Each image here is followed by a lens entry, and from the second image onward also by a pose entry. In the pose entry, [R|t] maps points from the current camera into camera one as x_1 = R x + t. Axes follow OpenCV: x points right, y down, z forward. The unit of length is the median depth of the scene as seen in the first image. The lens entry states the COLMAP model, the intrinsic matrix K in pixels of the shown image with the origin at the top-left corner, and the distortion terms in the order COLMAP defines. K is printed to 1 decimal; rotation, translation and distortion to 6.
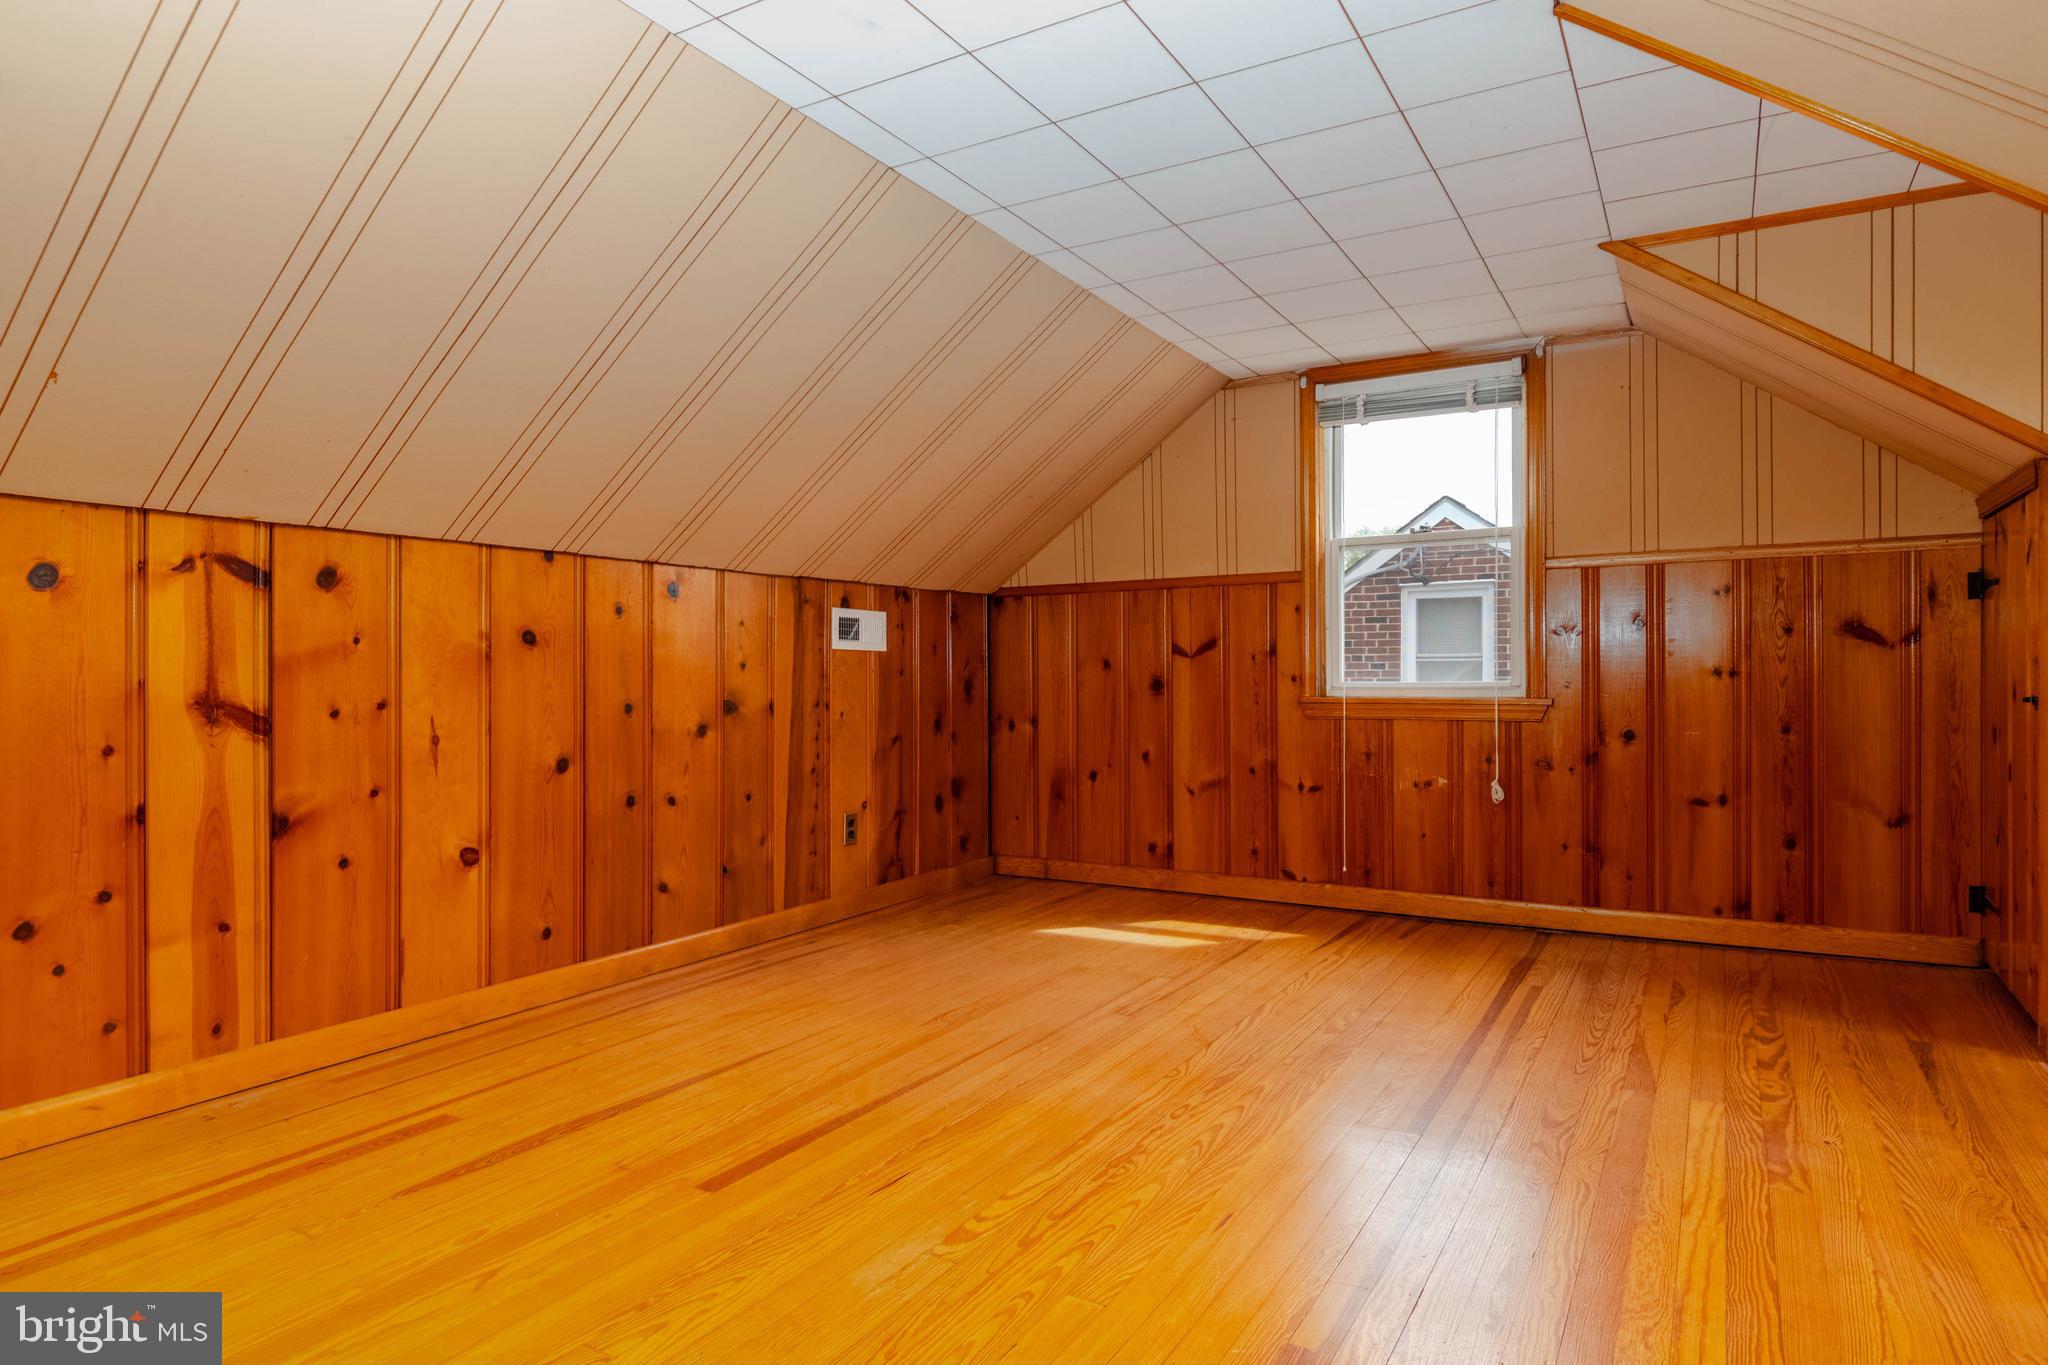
lens RADIAL K [[1167.4, 0, 1040.2], [0, 1167.4, 677.1], [0, 0, 1]] dist [0.005737, -0.000286]
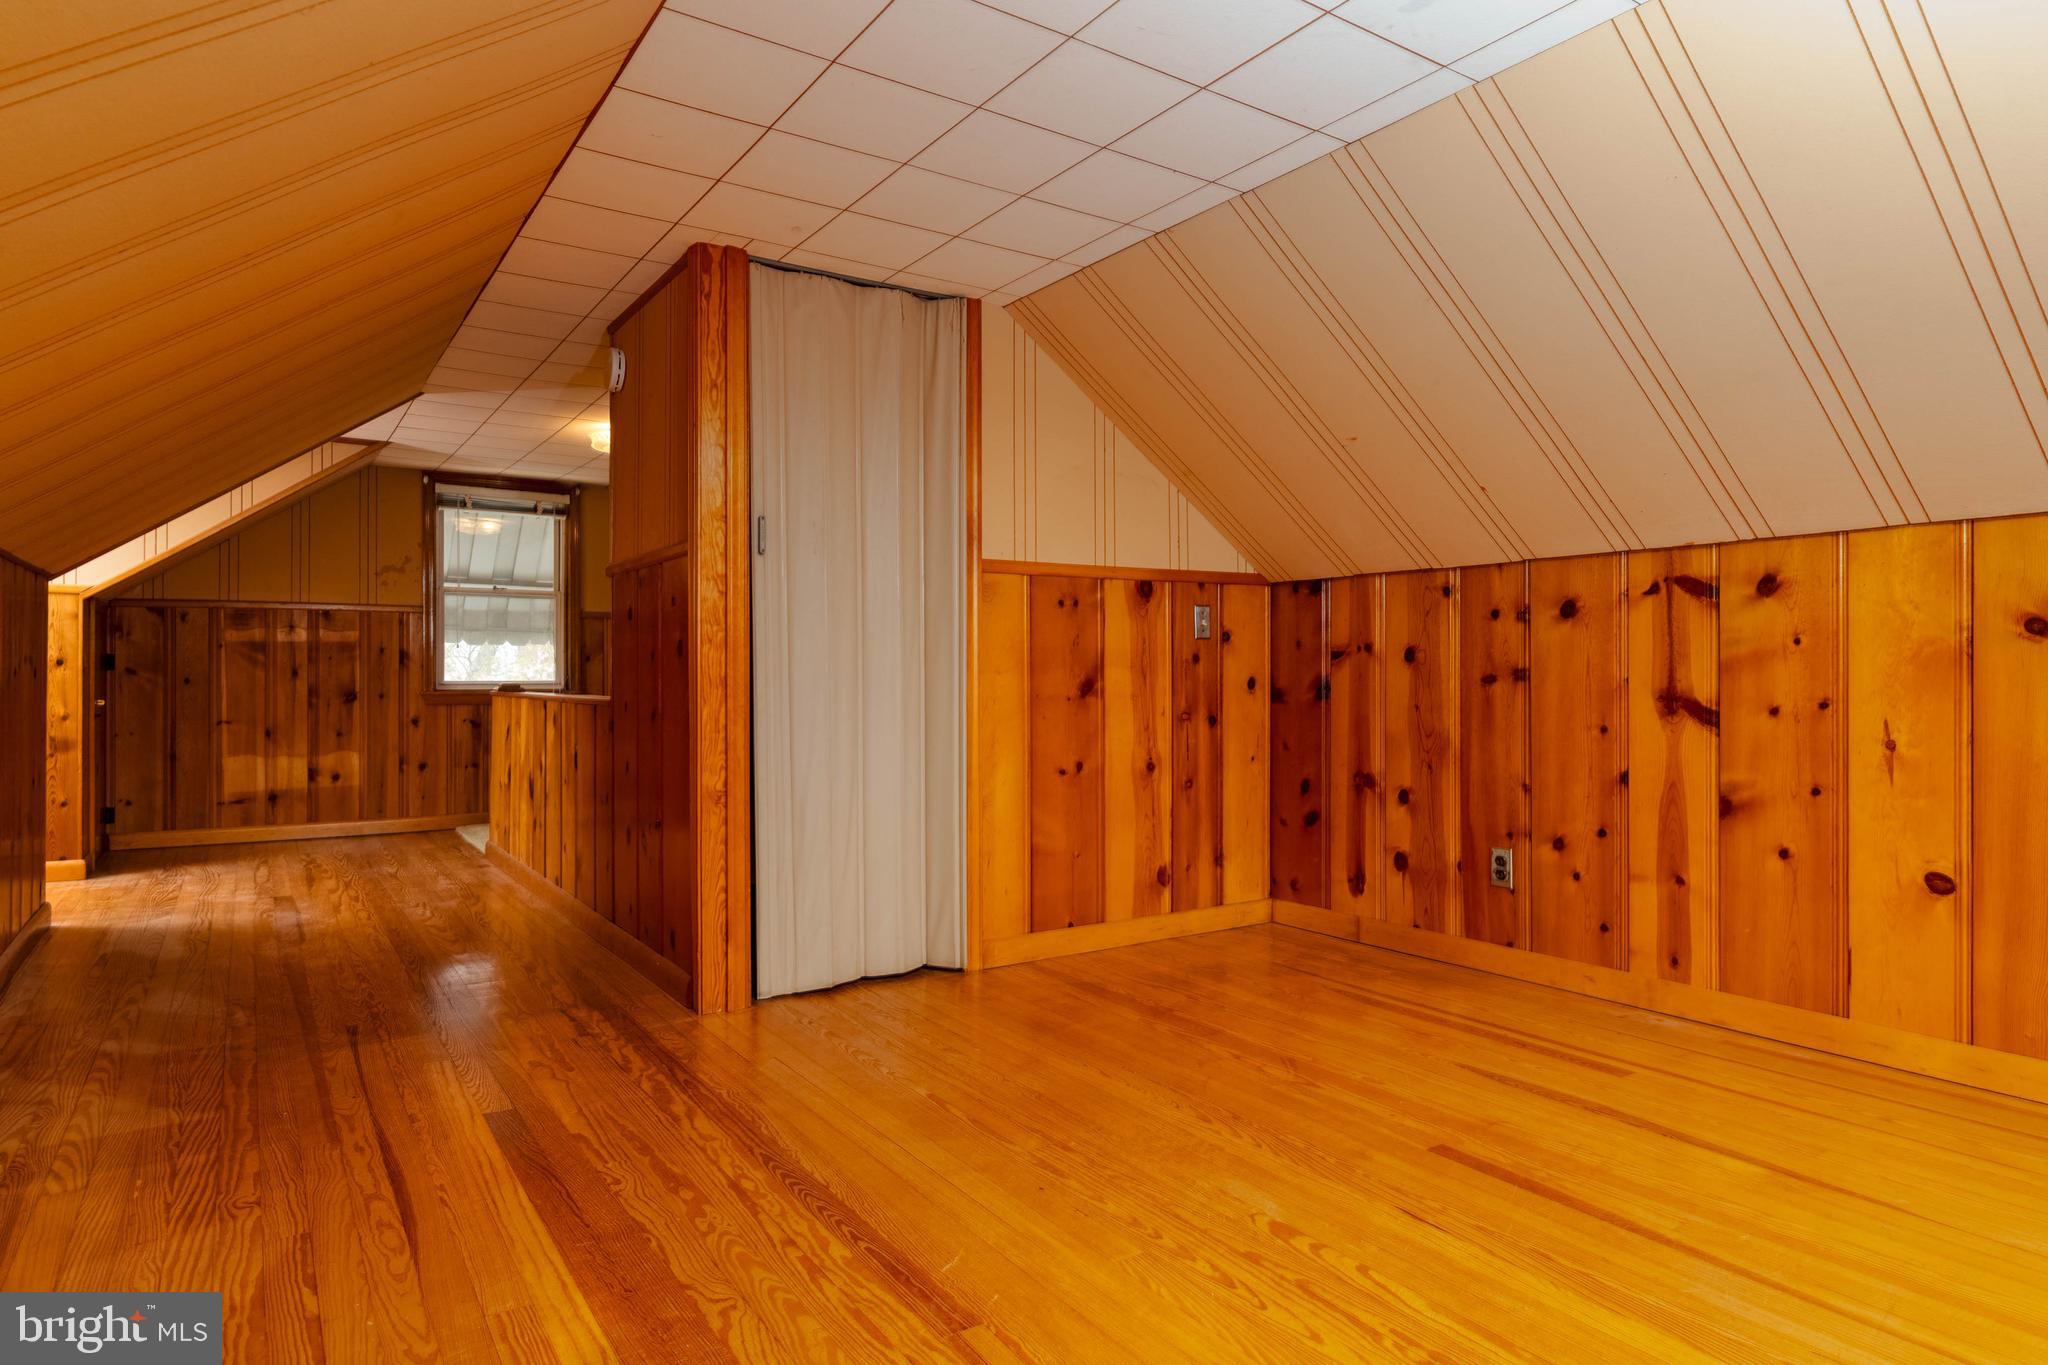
lens RADIAL K [[1167.4, 0, 1040.2], [0, 1167.4, 677.1], [0, 0, 1]] dist [0.005737, -0.000286]
pose [[-0.436269, 0.004074, -0.899807, 0.706017], [0.003734, 0.999989, 0.002717, -0.005479], [0.899809, -0.002174, -0.436279, 0.943657]]
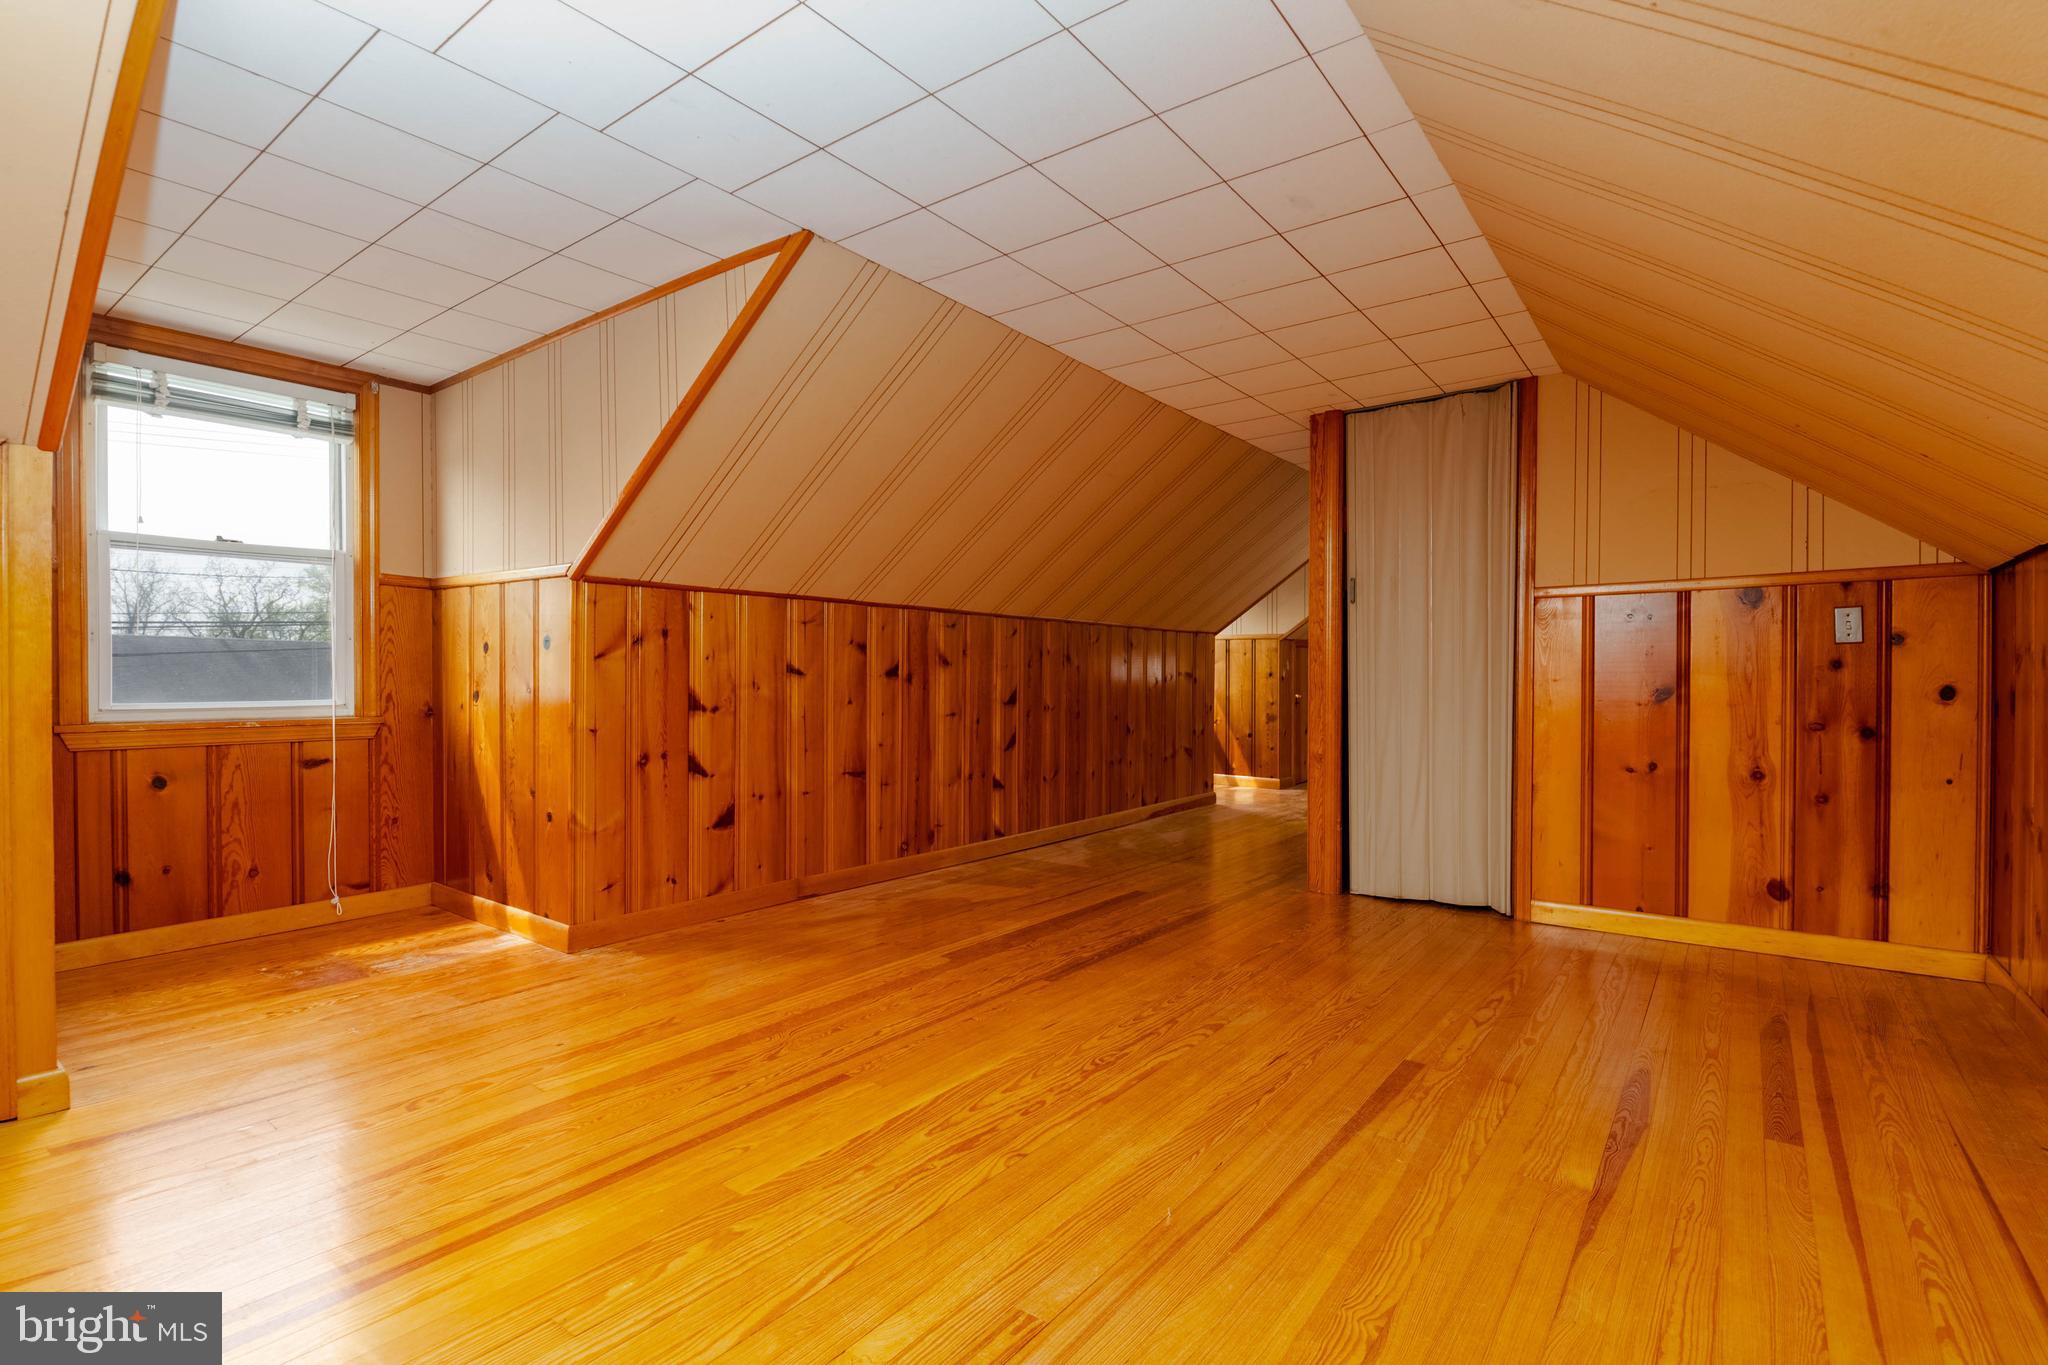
lens RADIAL K [[949.5, 0, 1035.2], [0, 949.5, 683.1], [0, 0, 1]] dist [0.004559, -0.008342]
pose [[-0.993658, 0.001502, 0.112434, 0.022893], [0.001586, 0.999999, 0.000655, -0.005036], [-0.112433, 0.000829, -0.993659, 1.773518]]
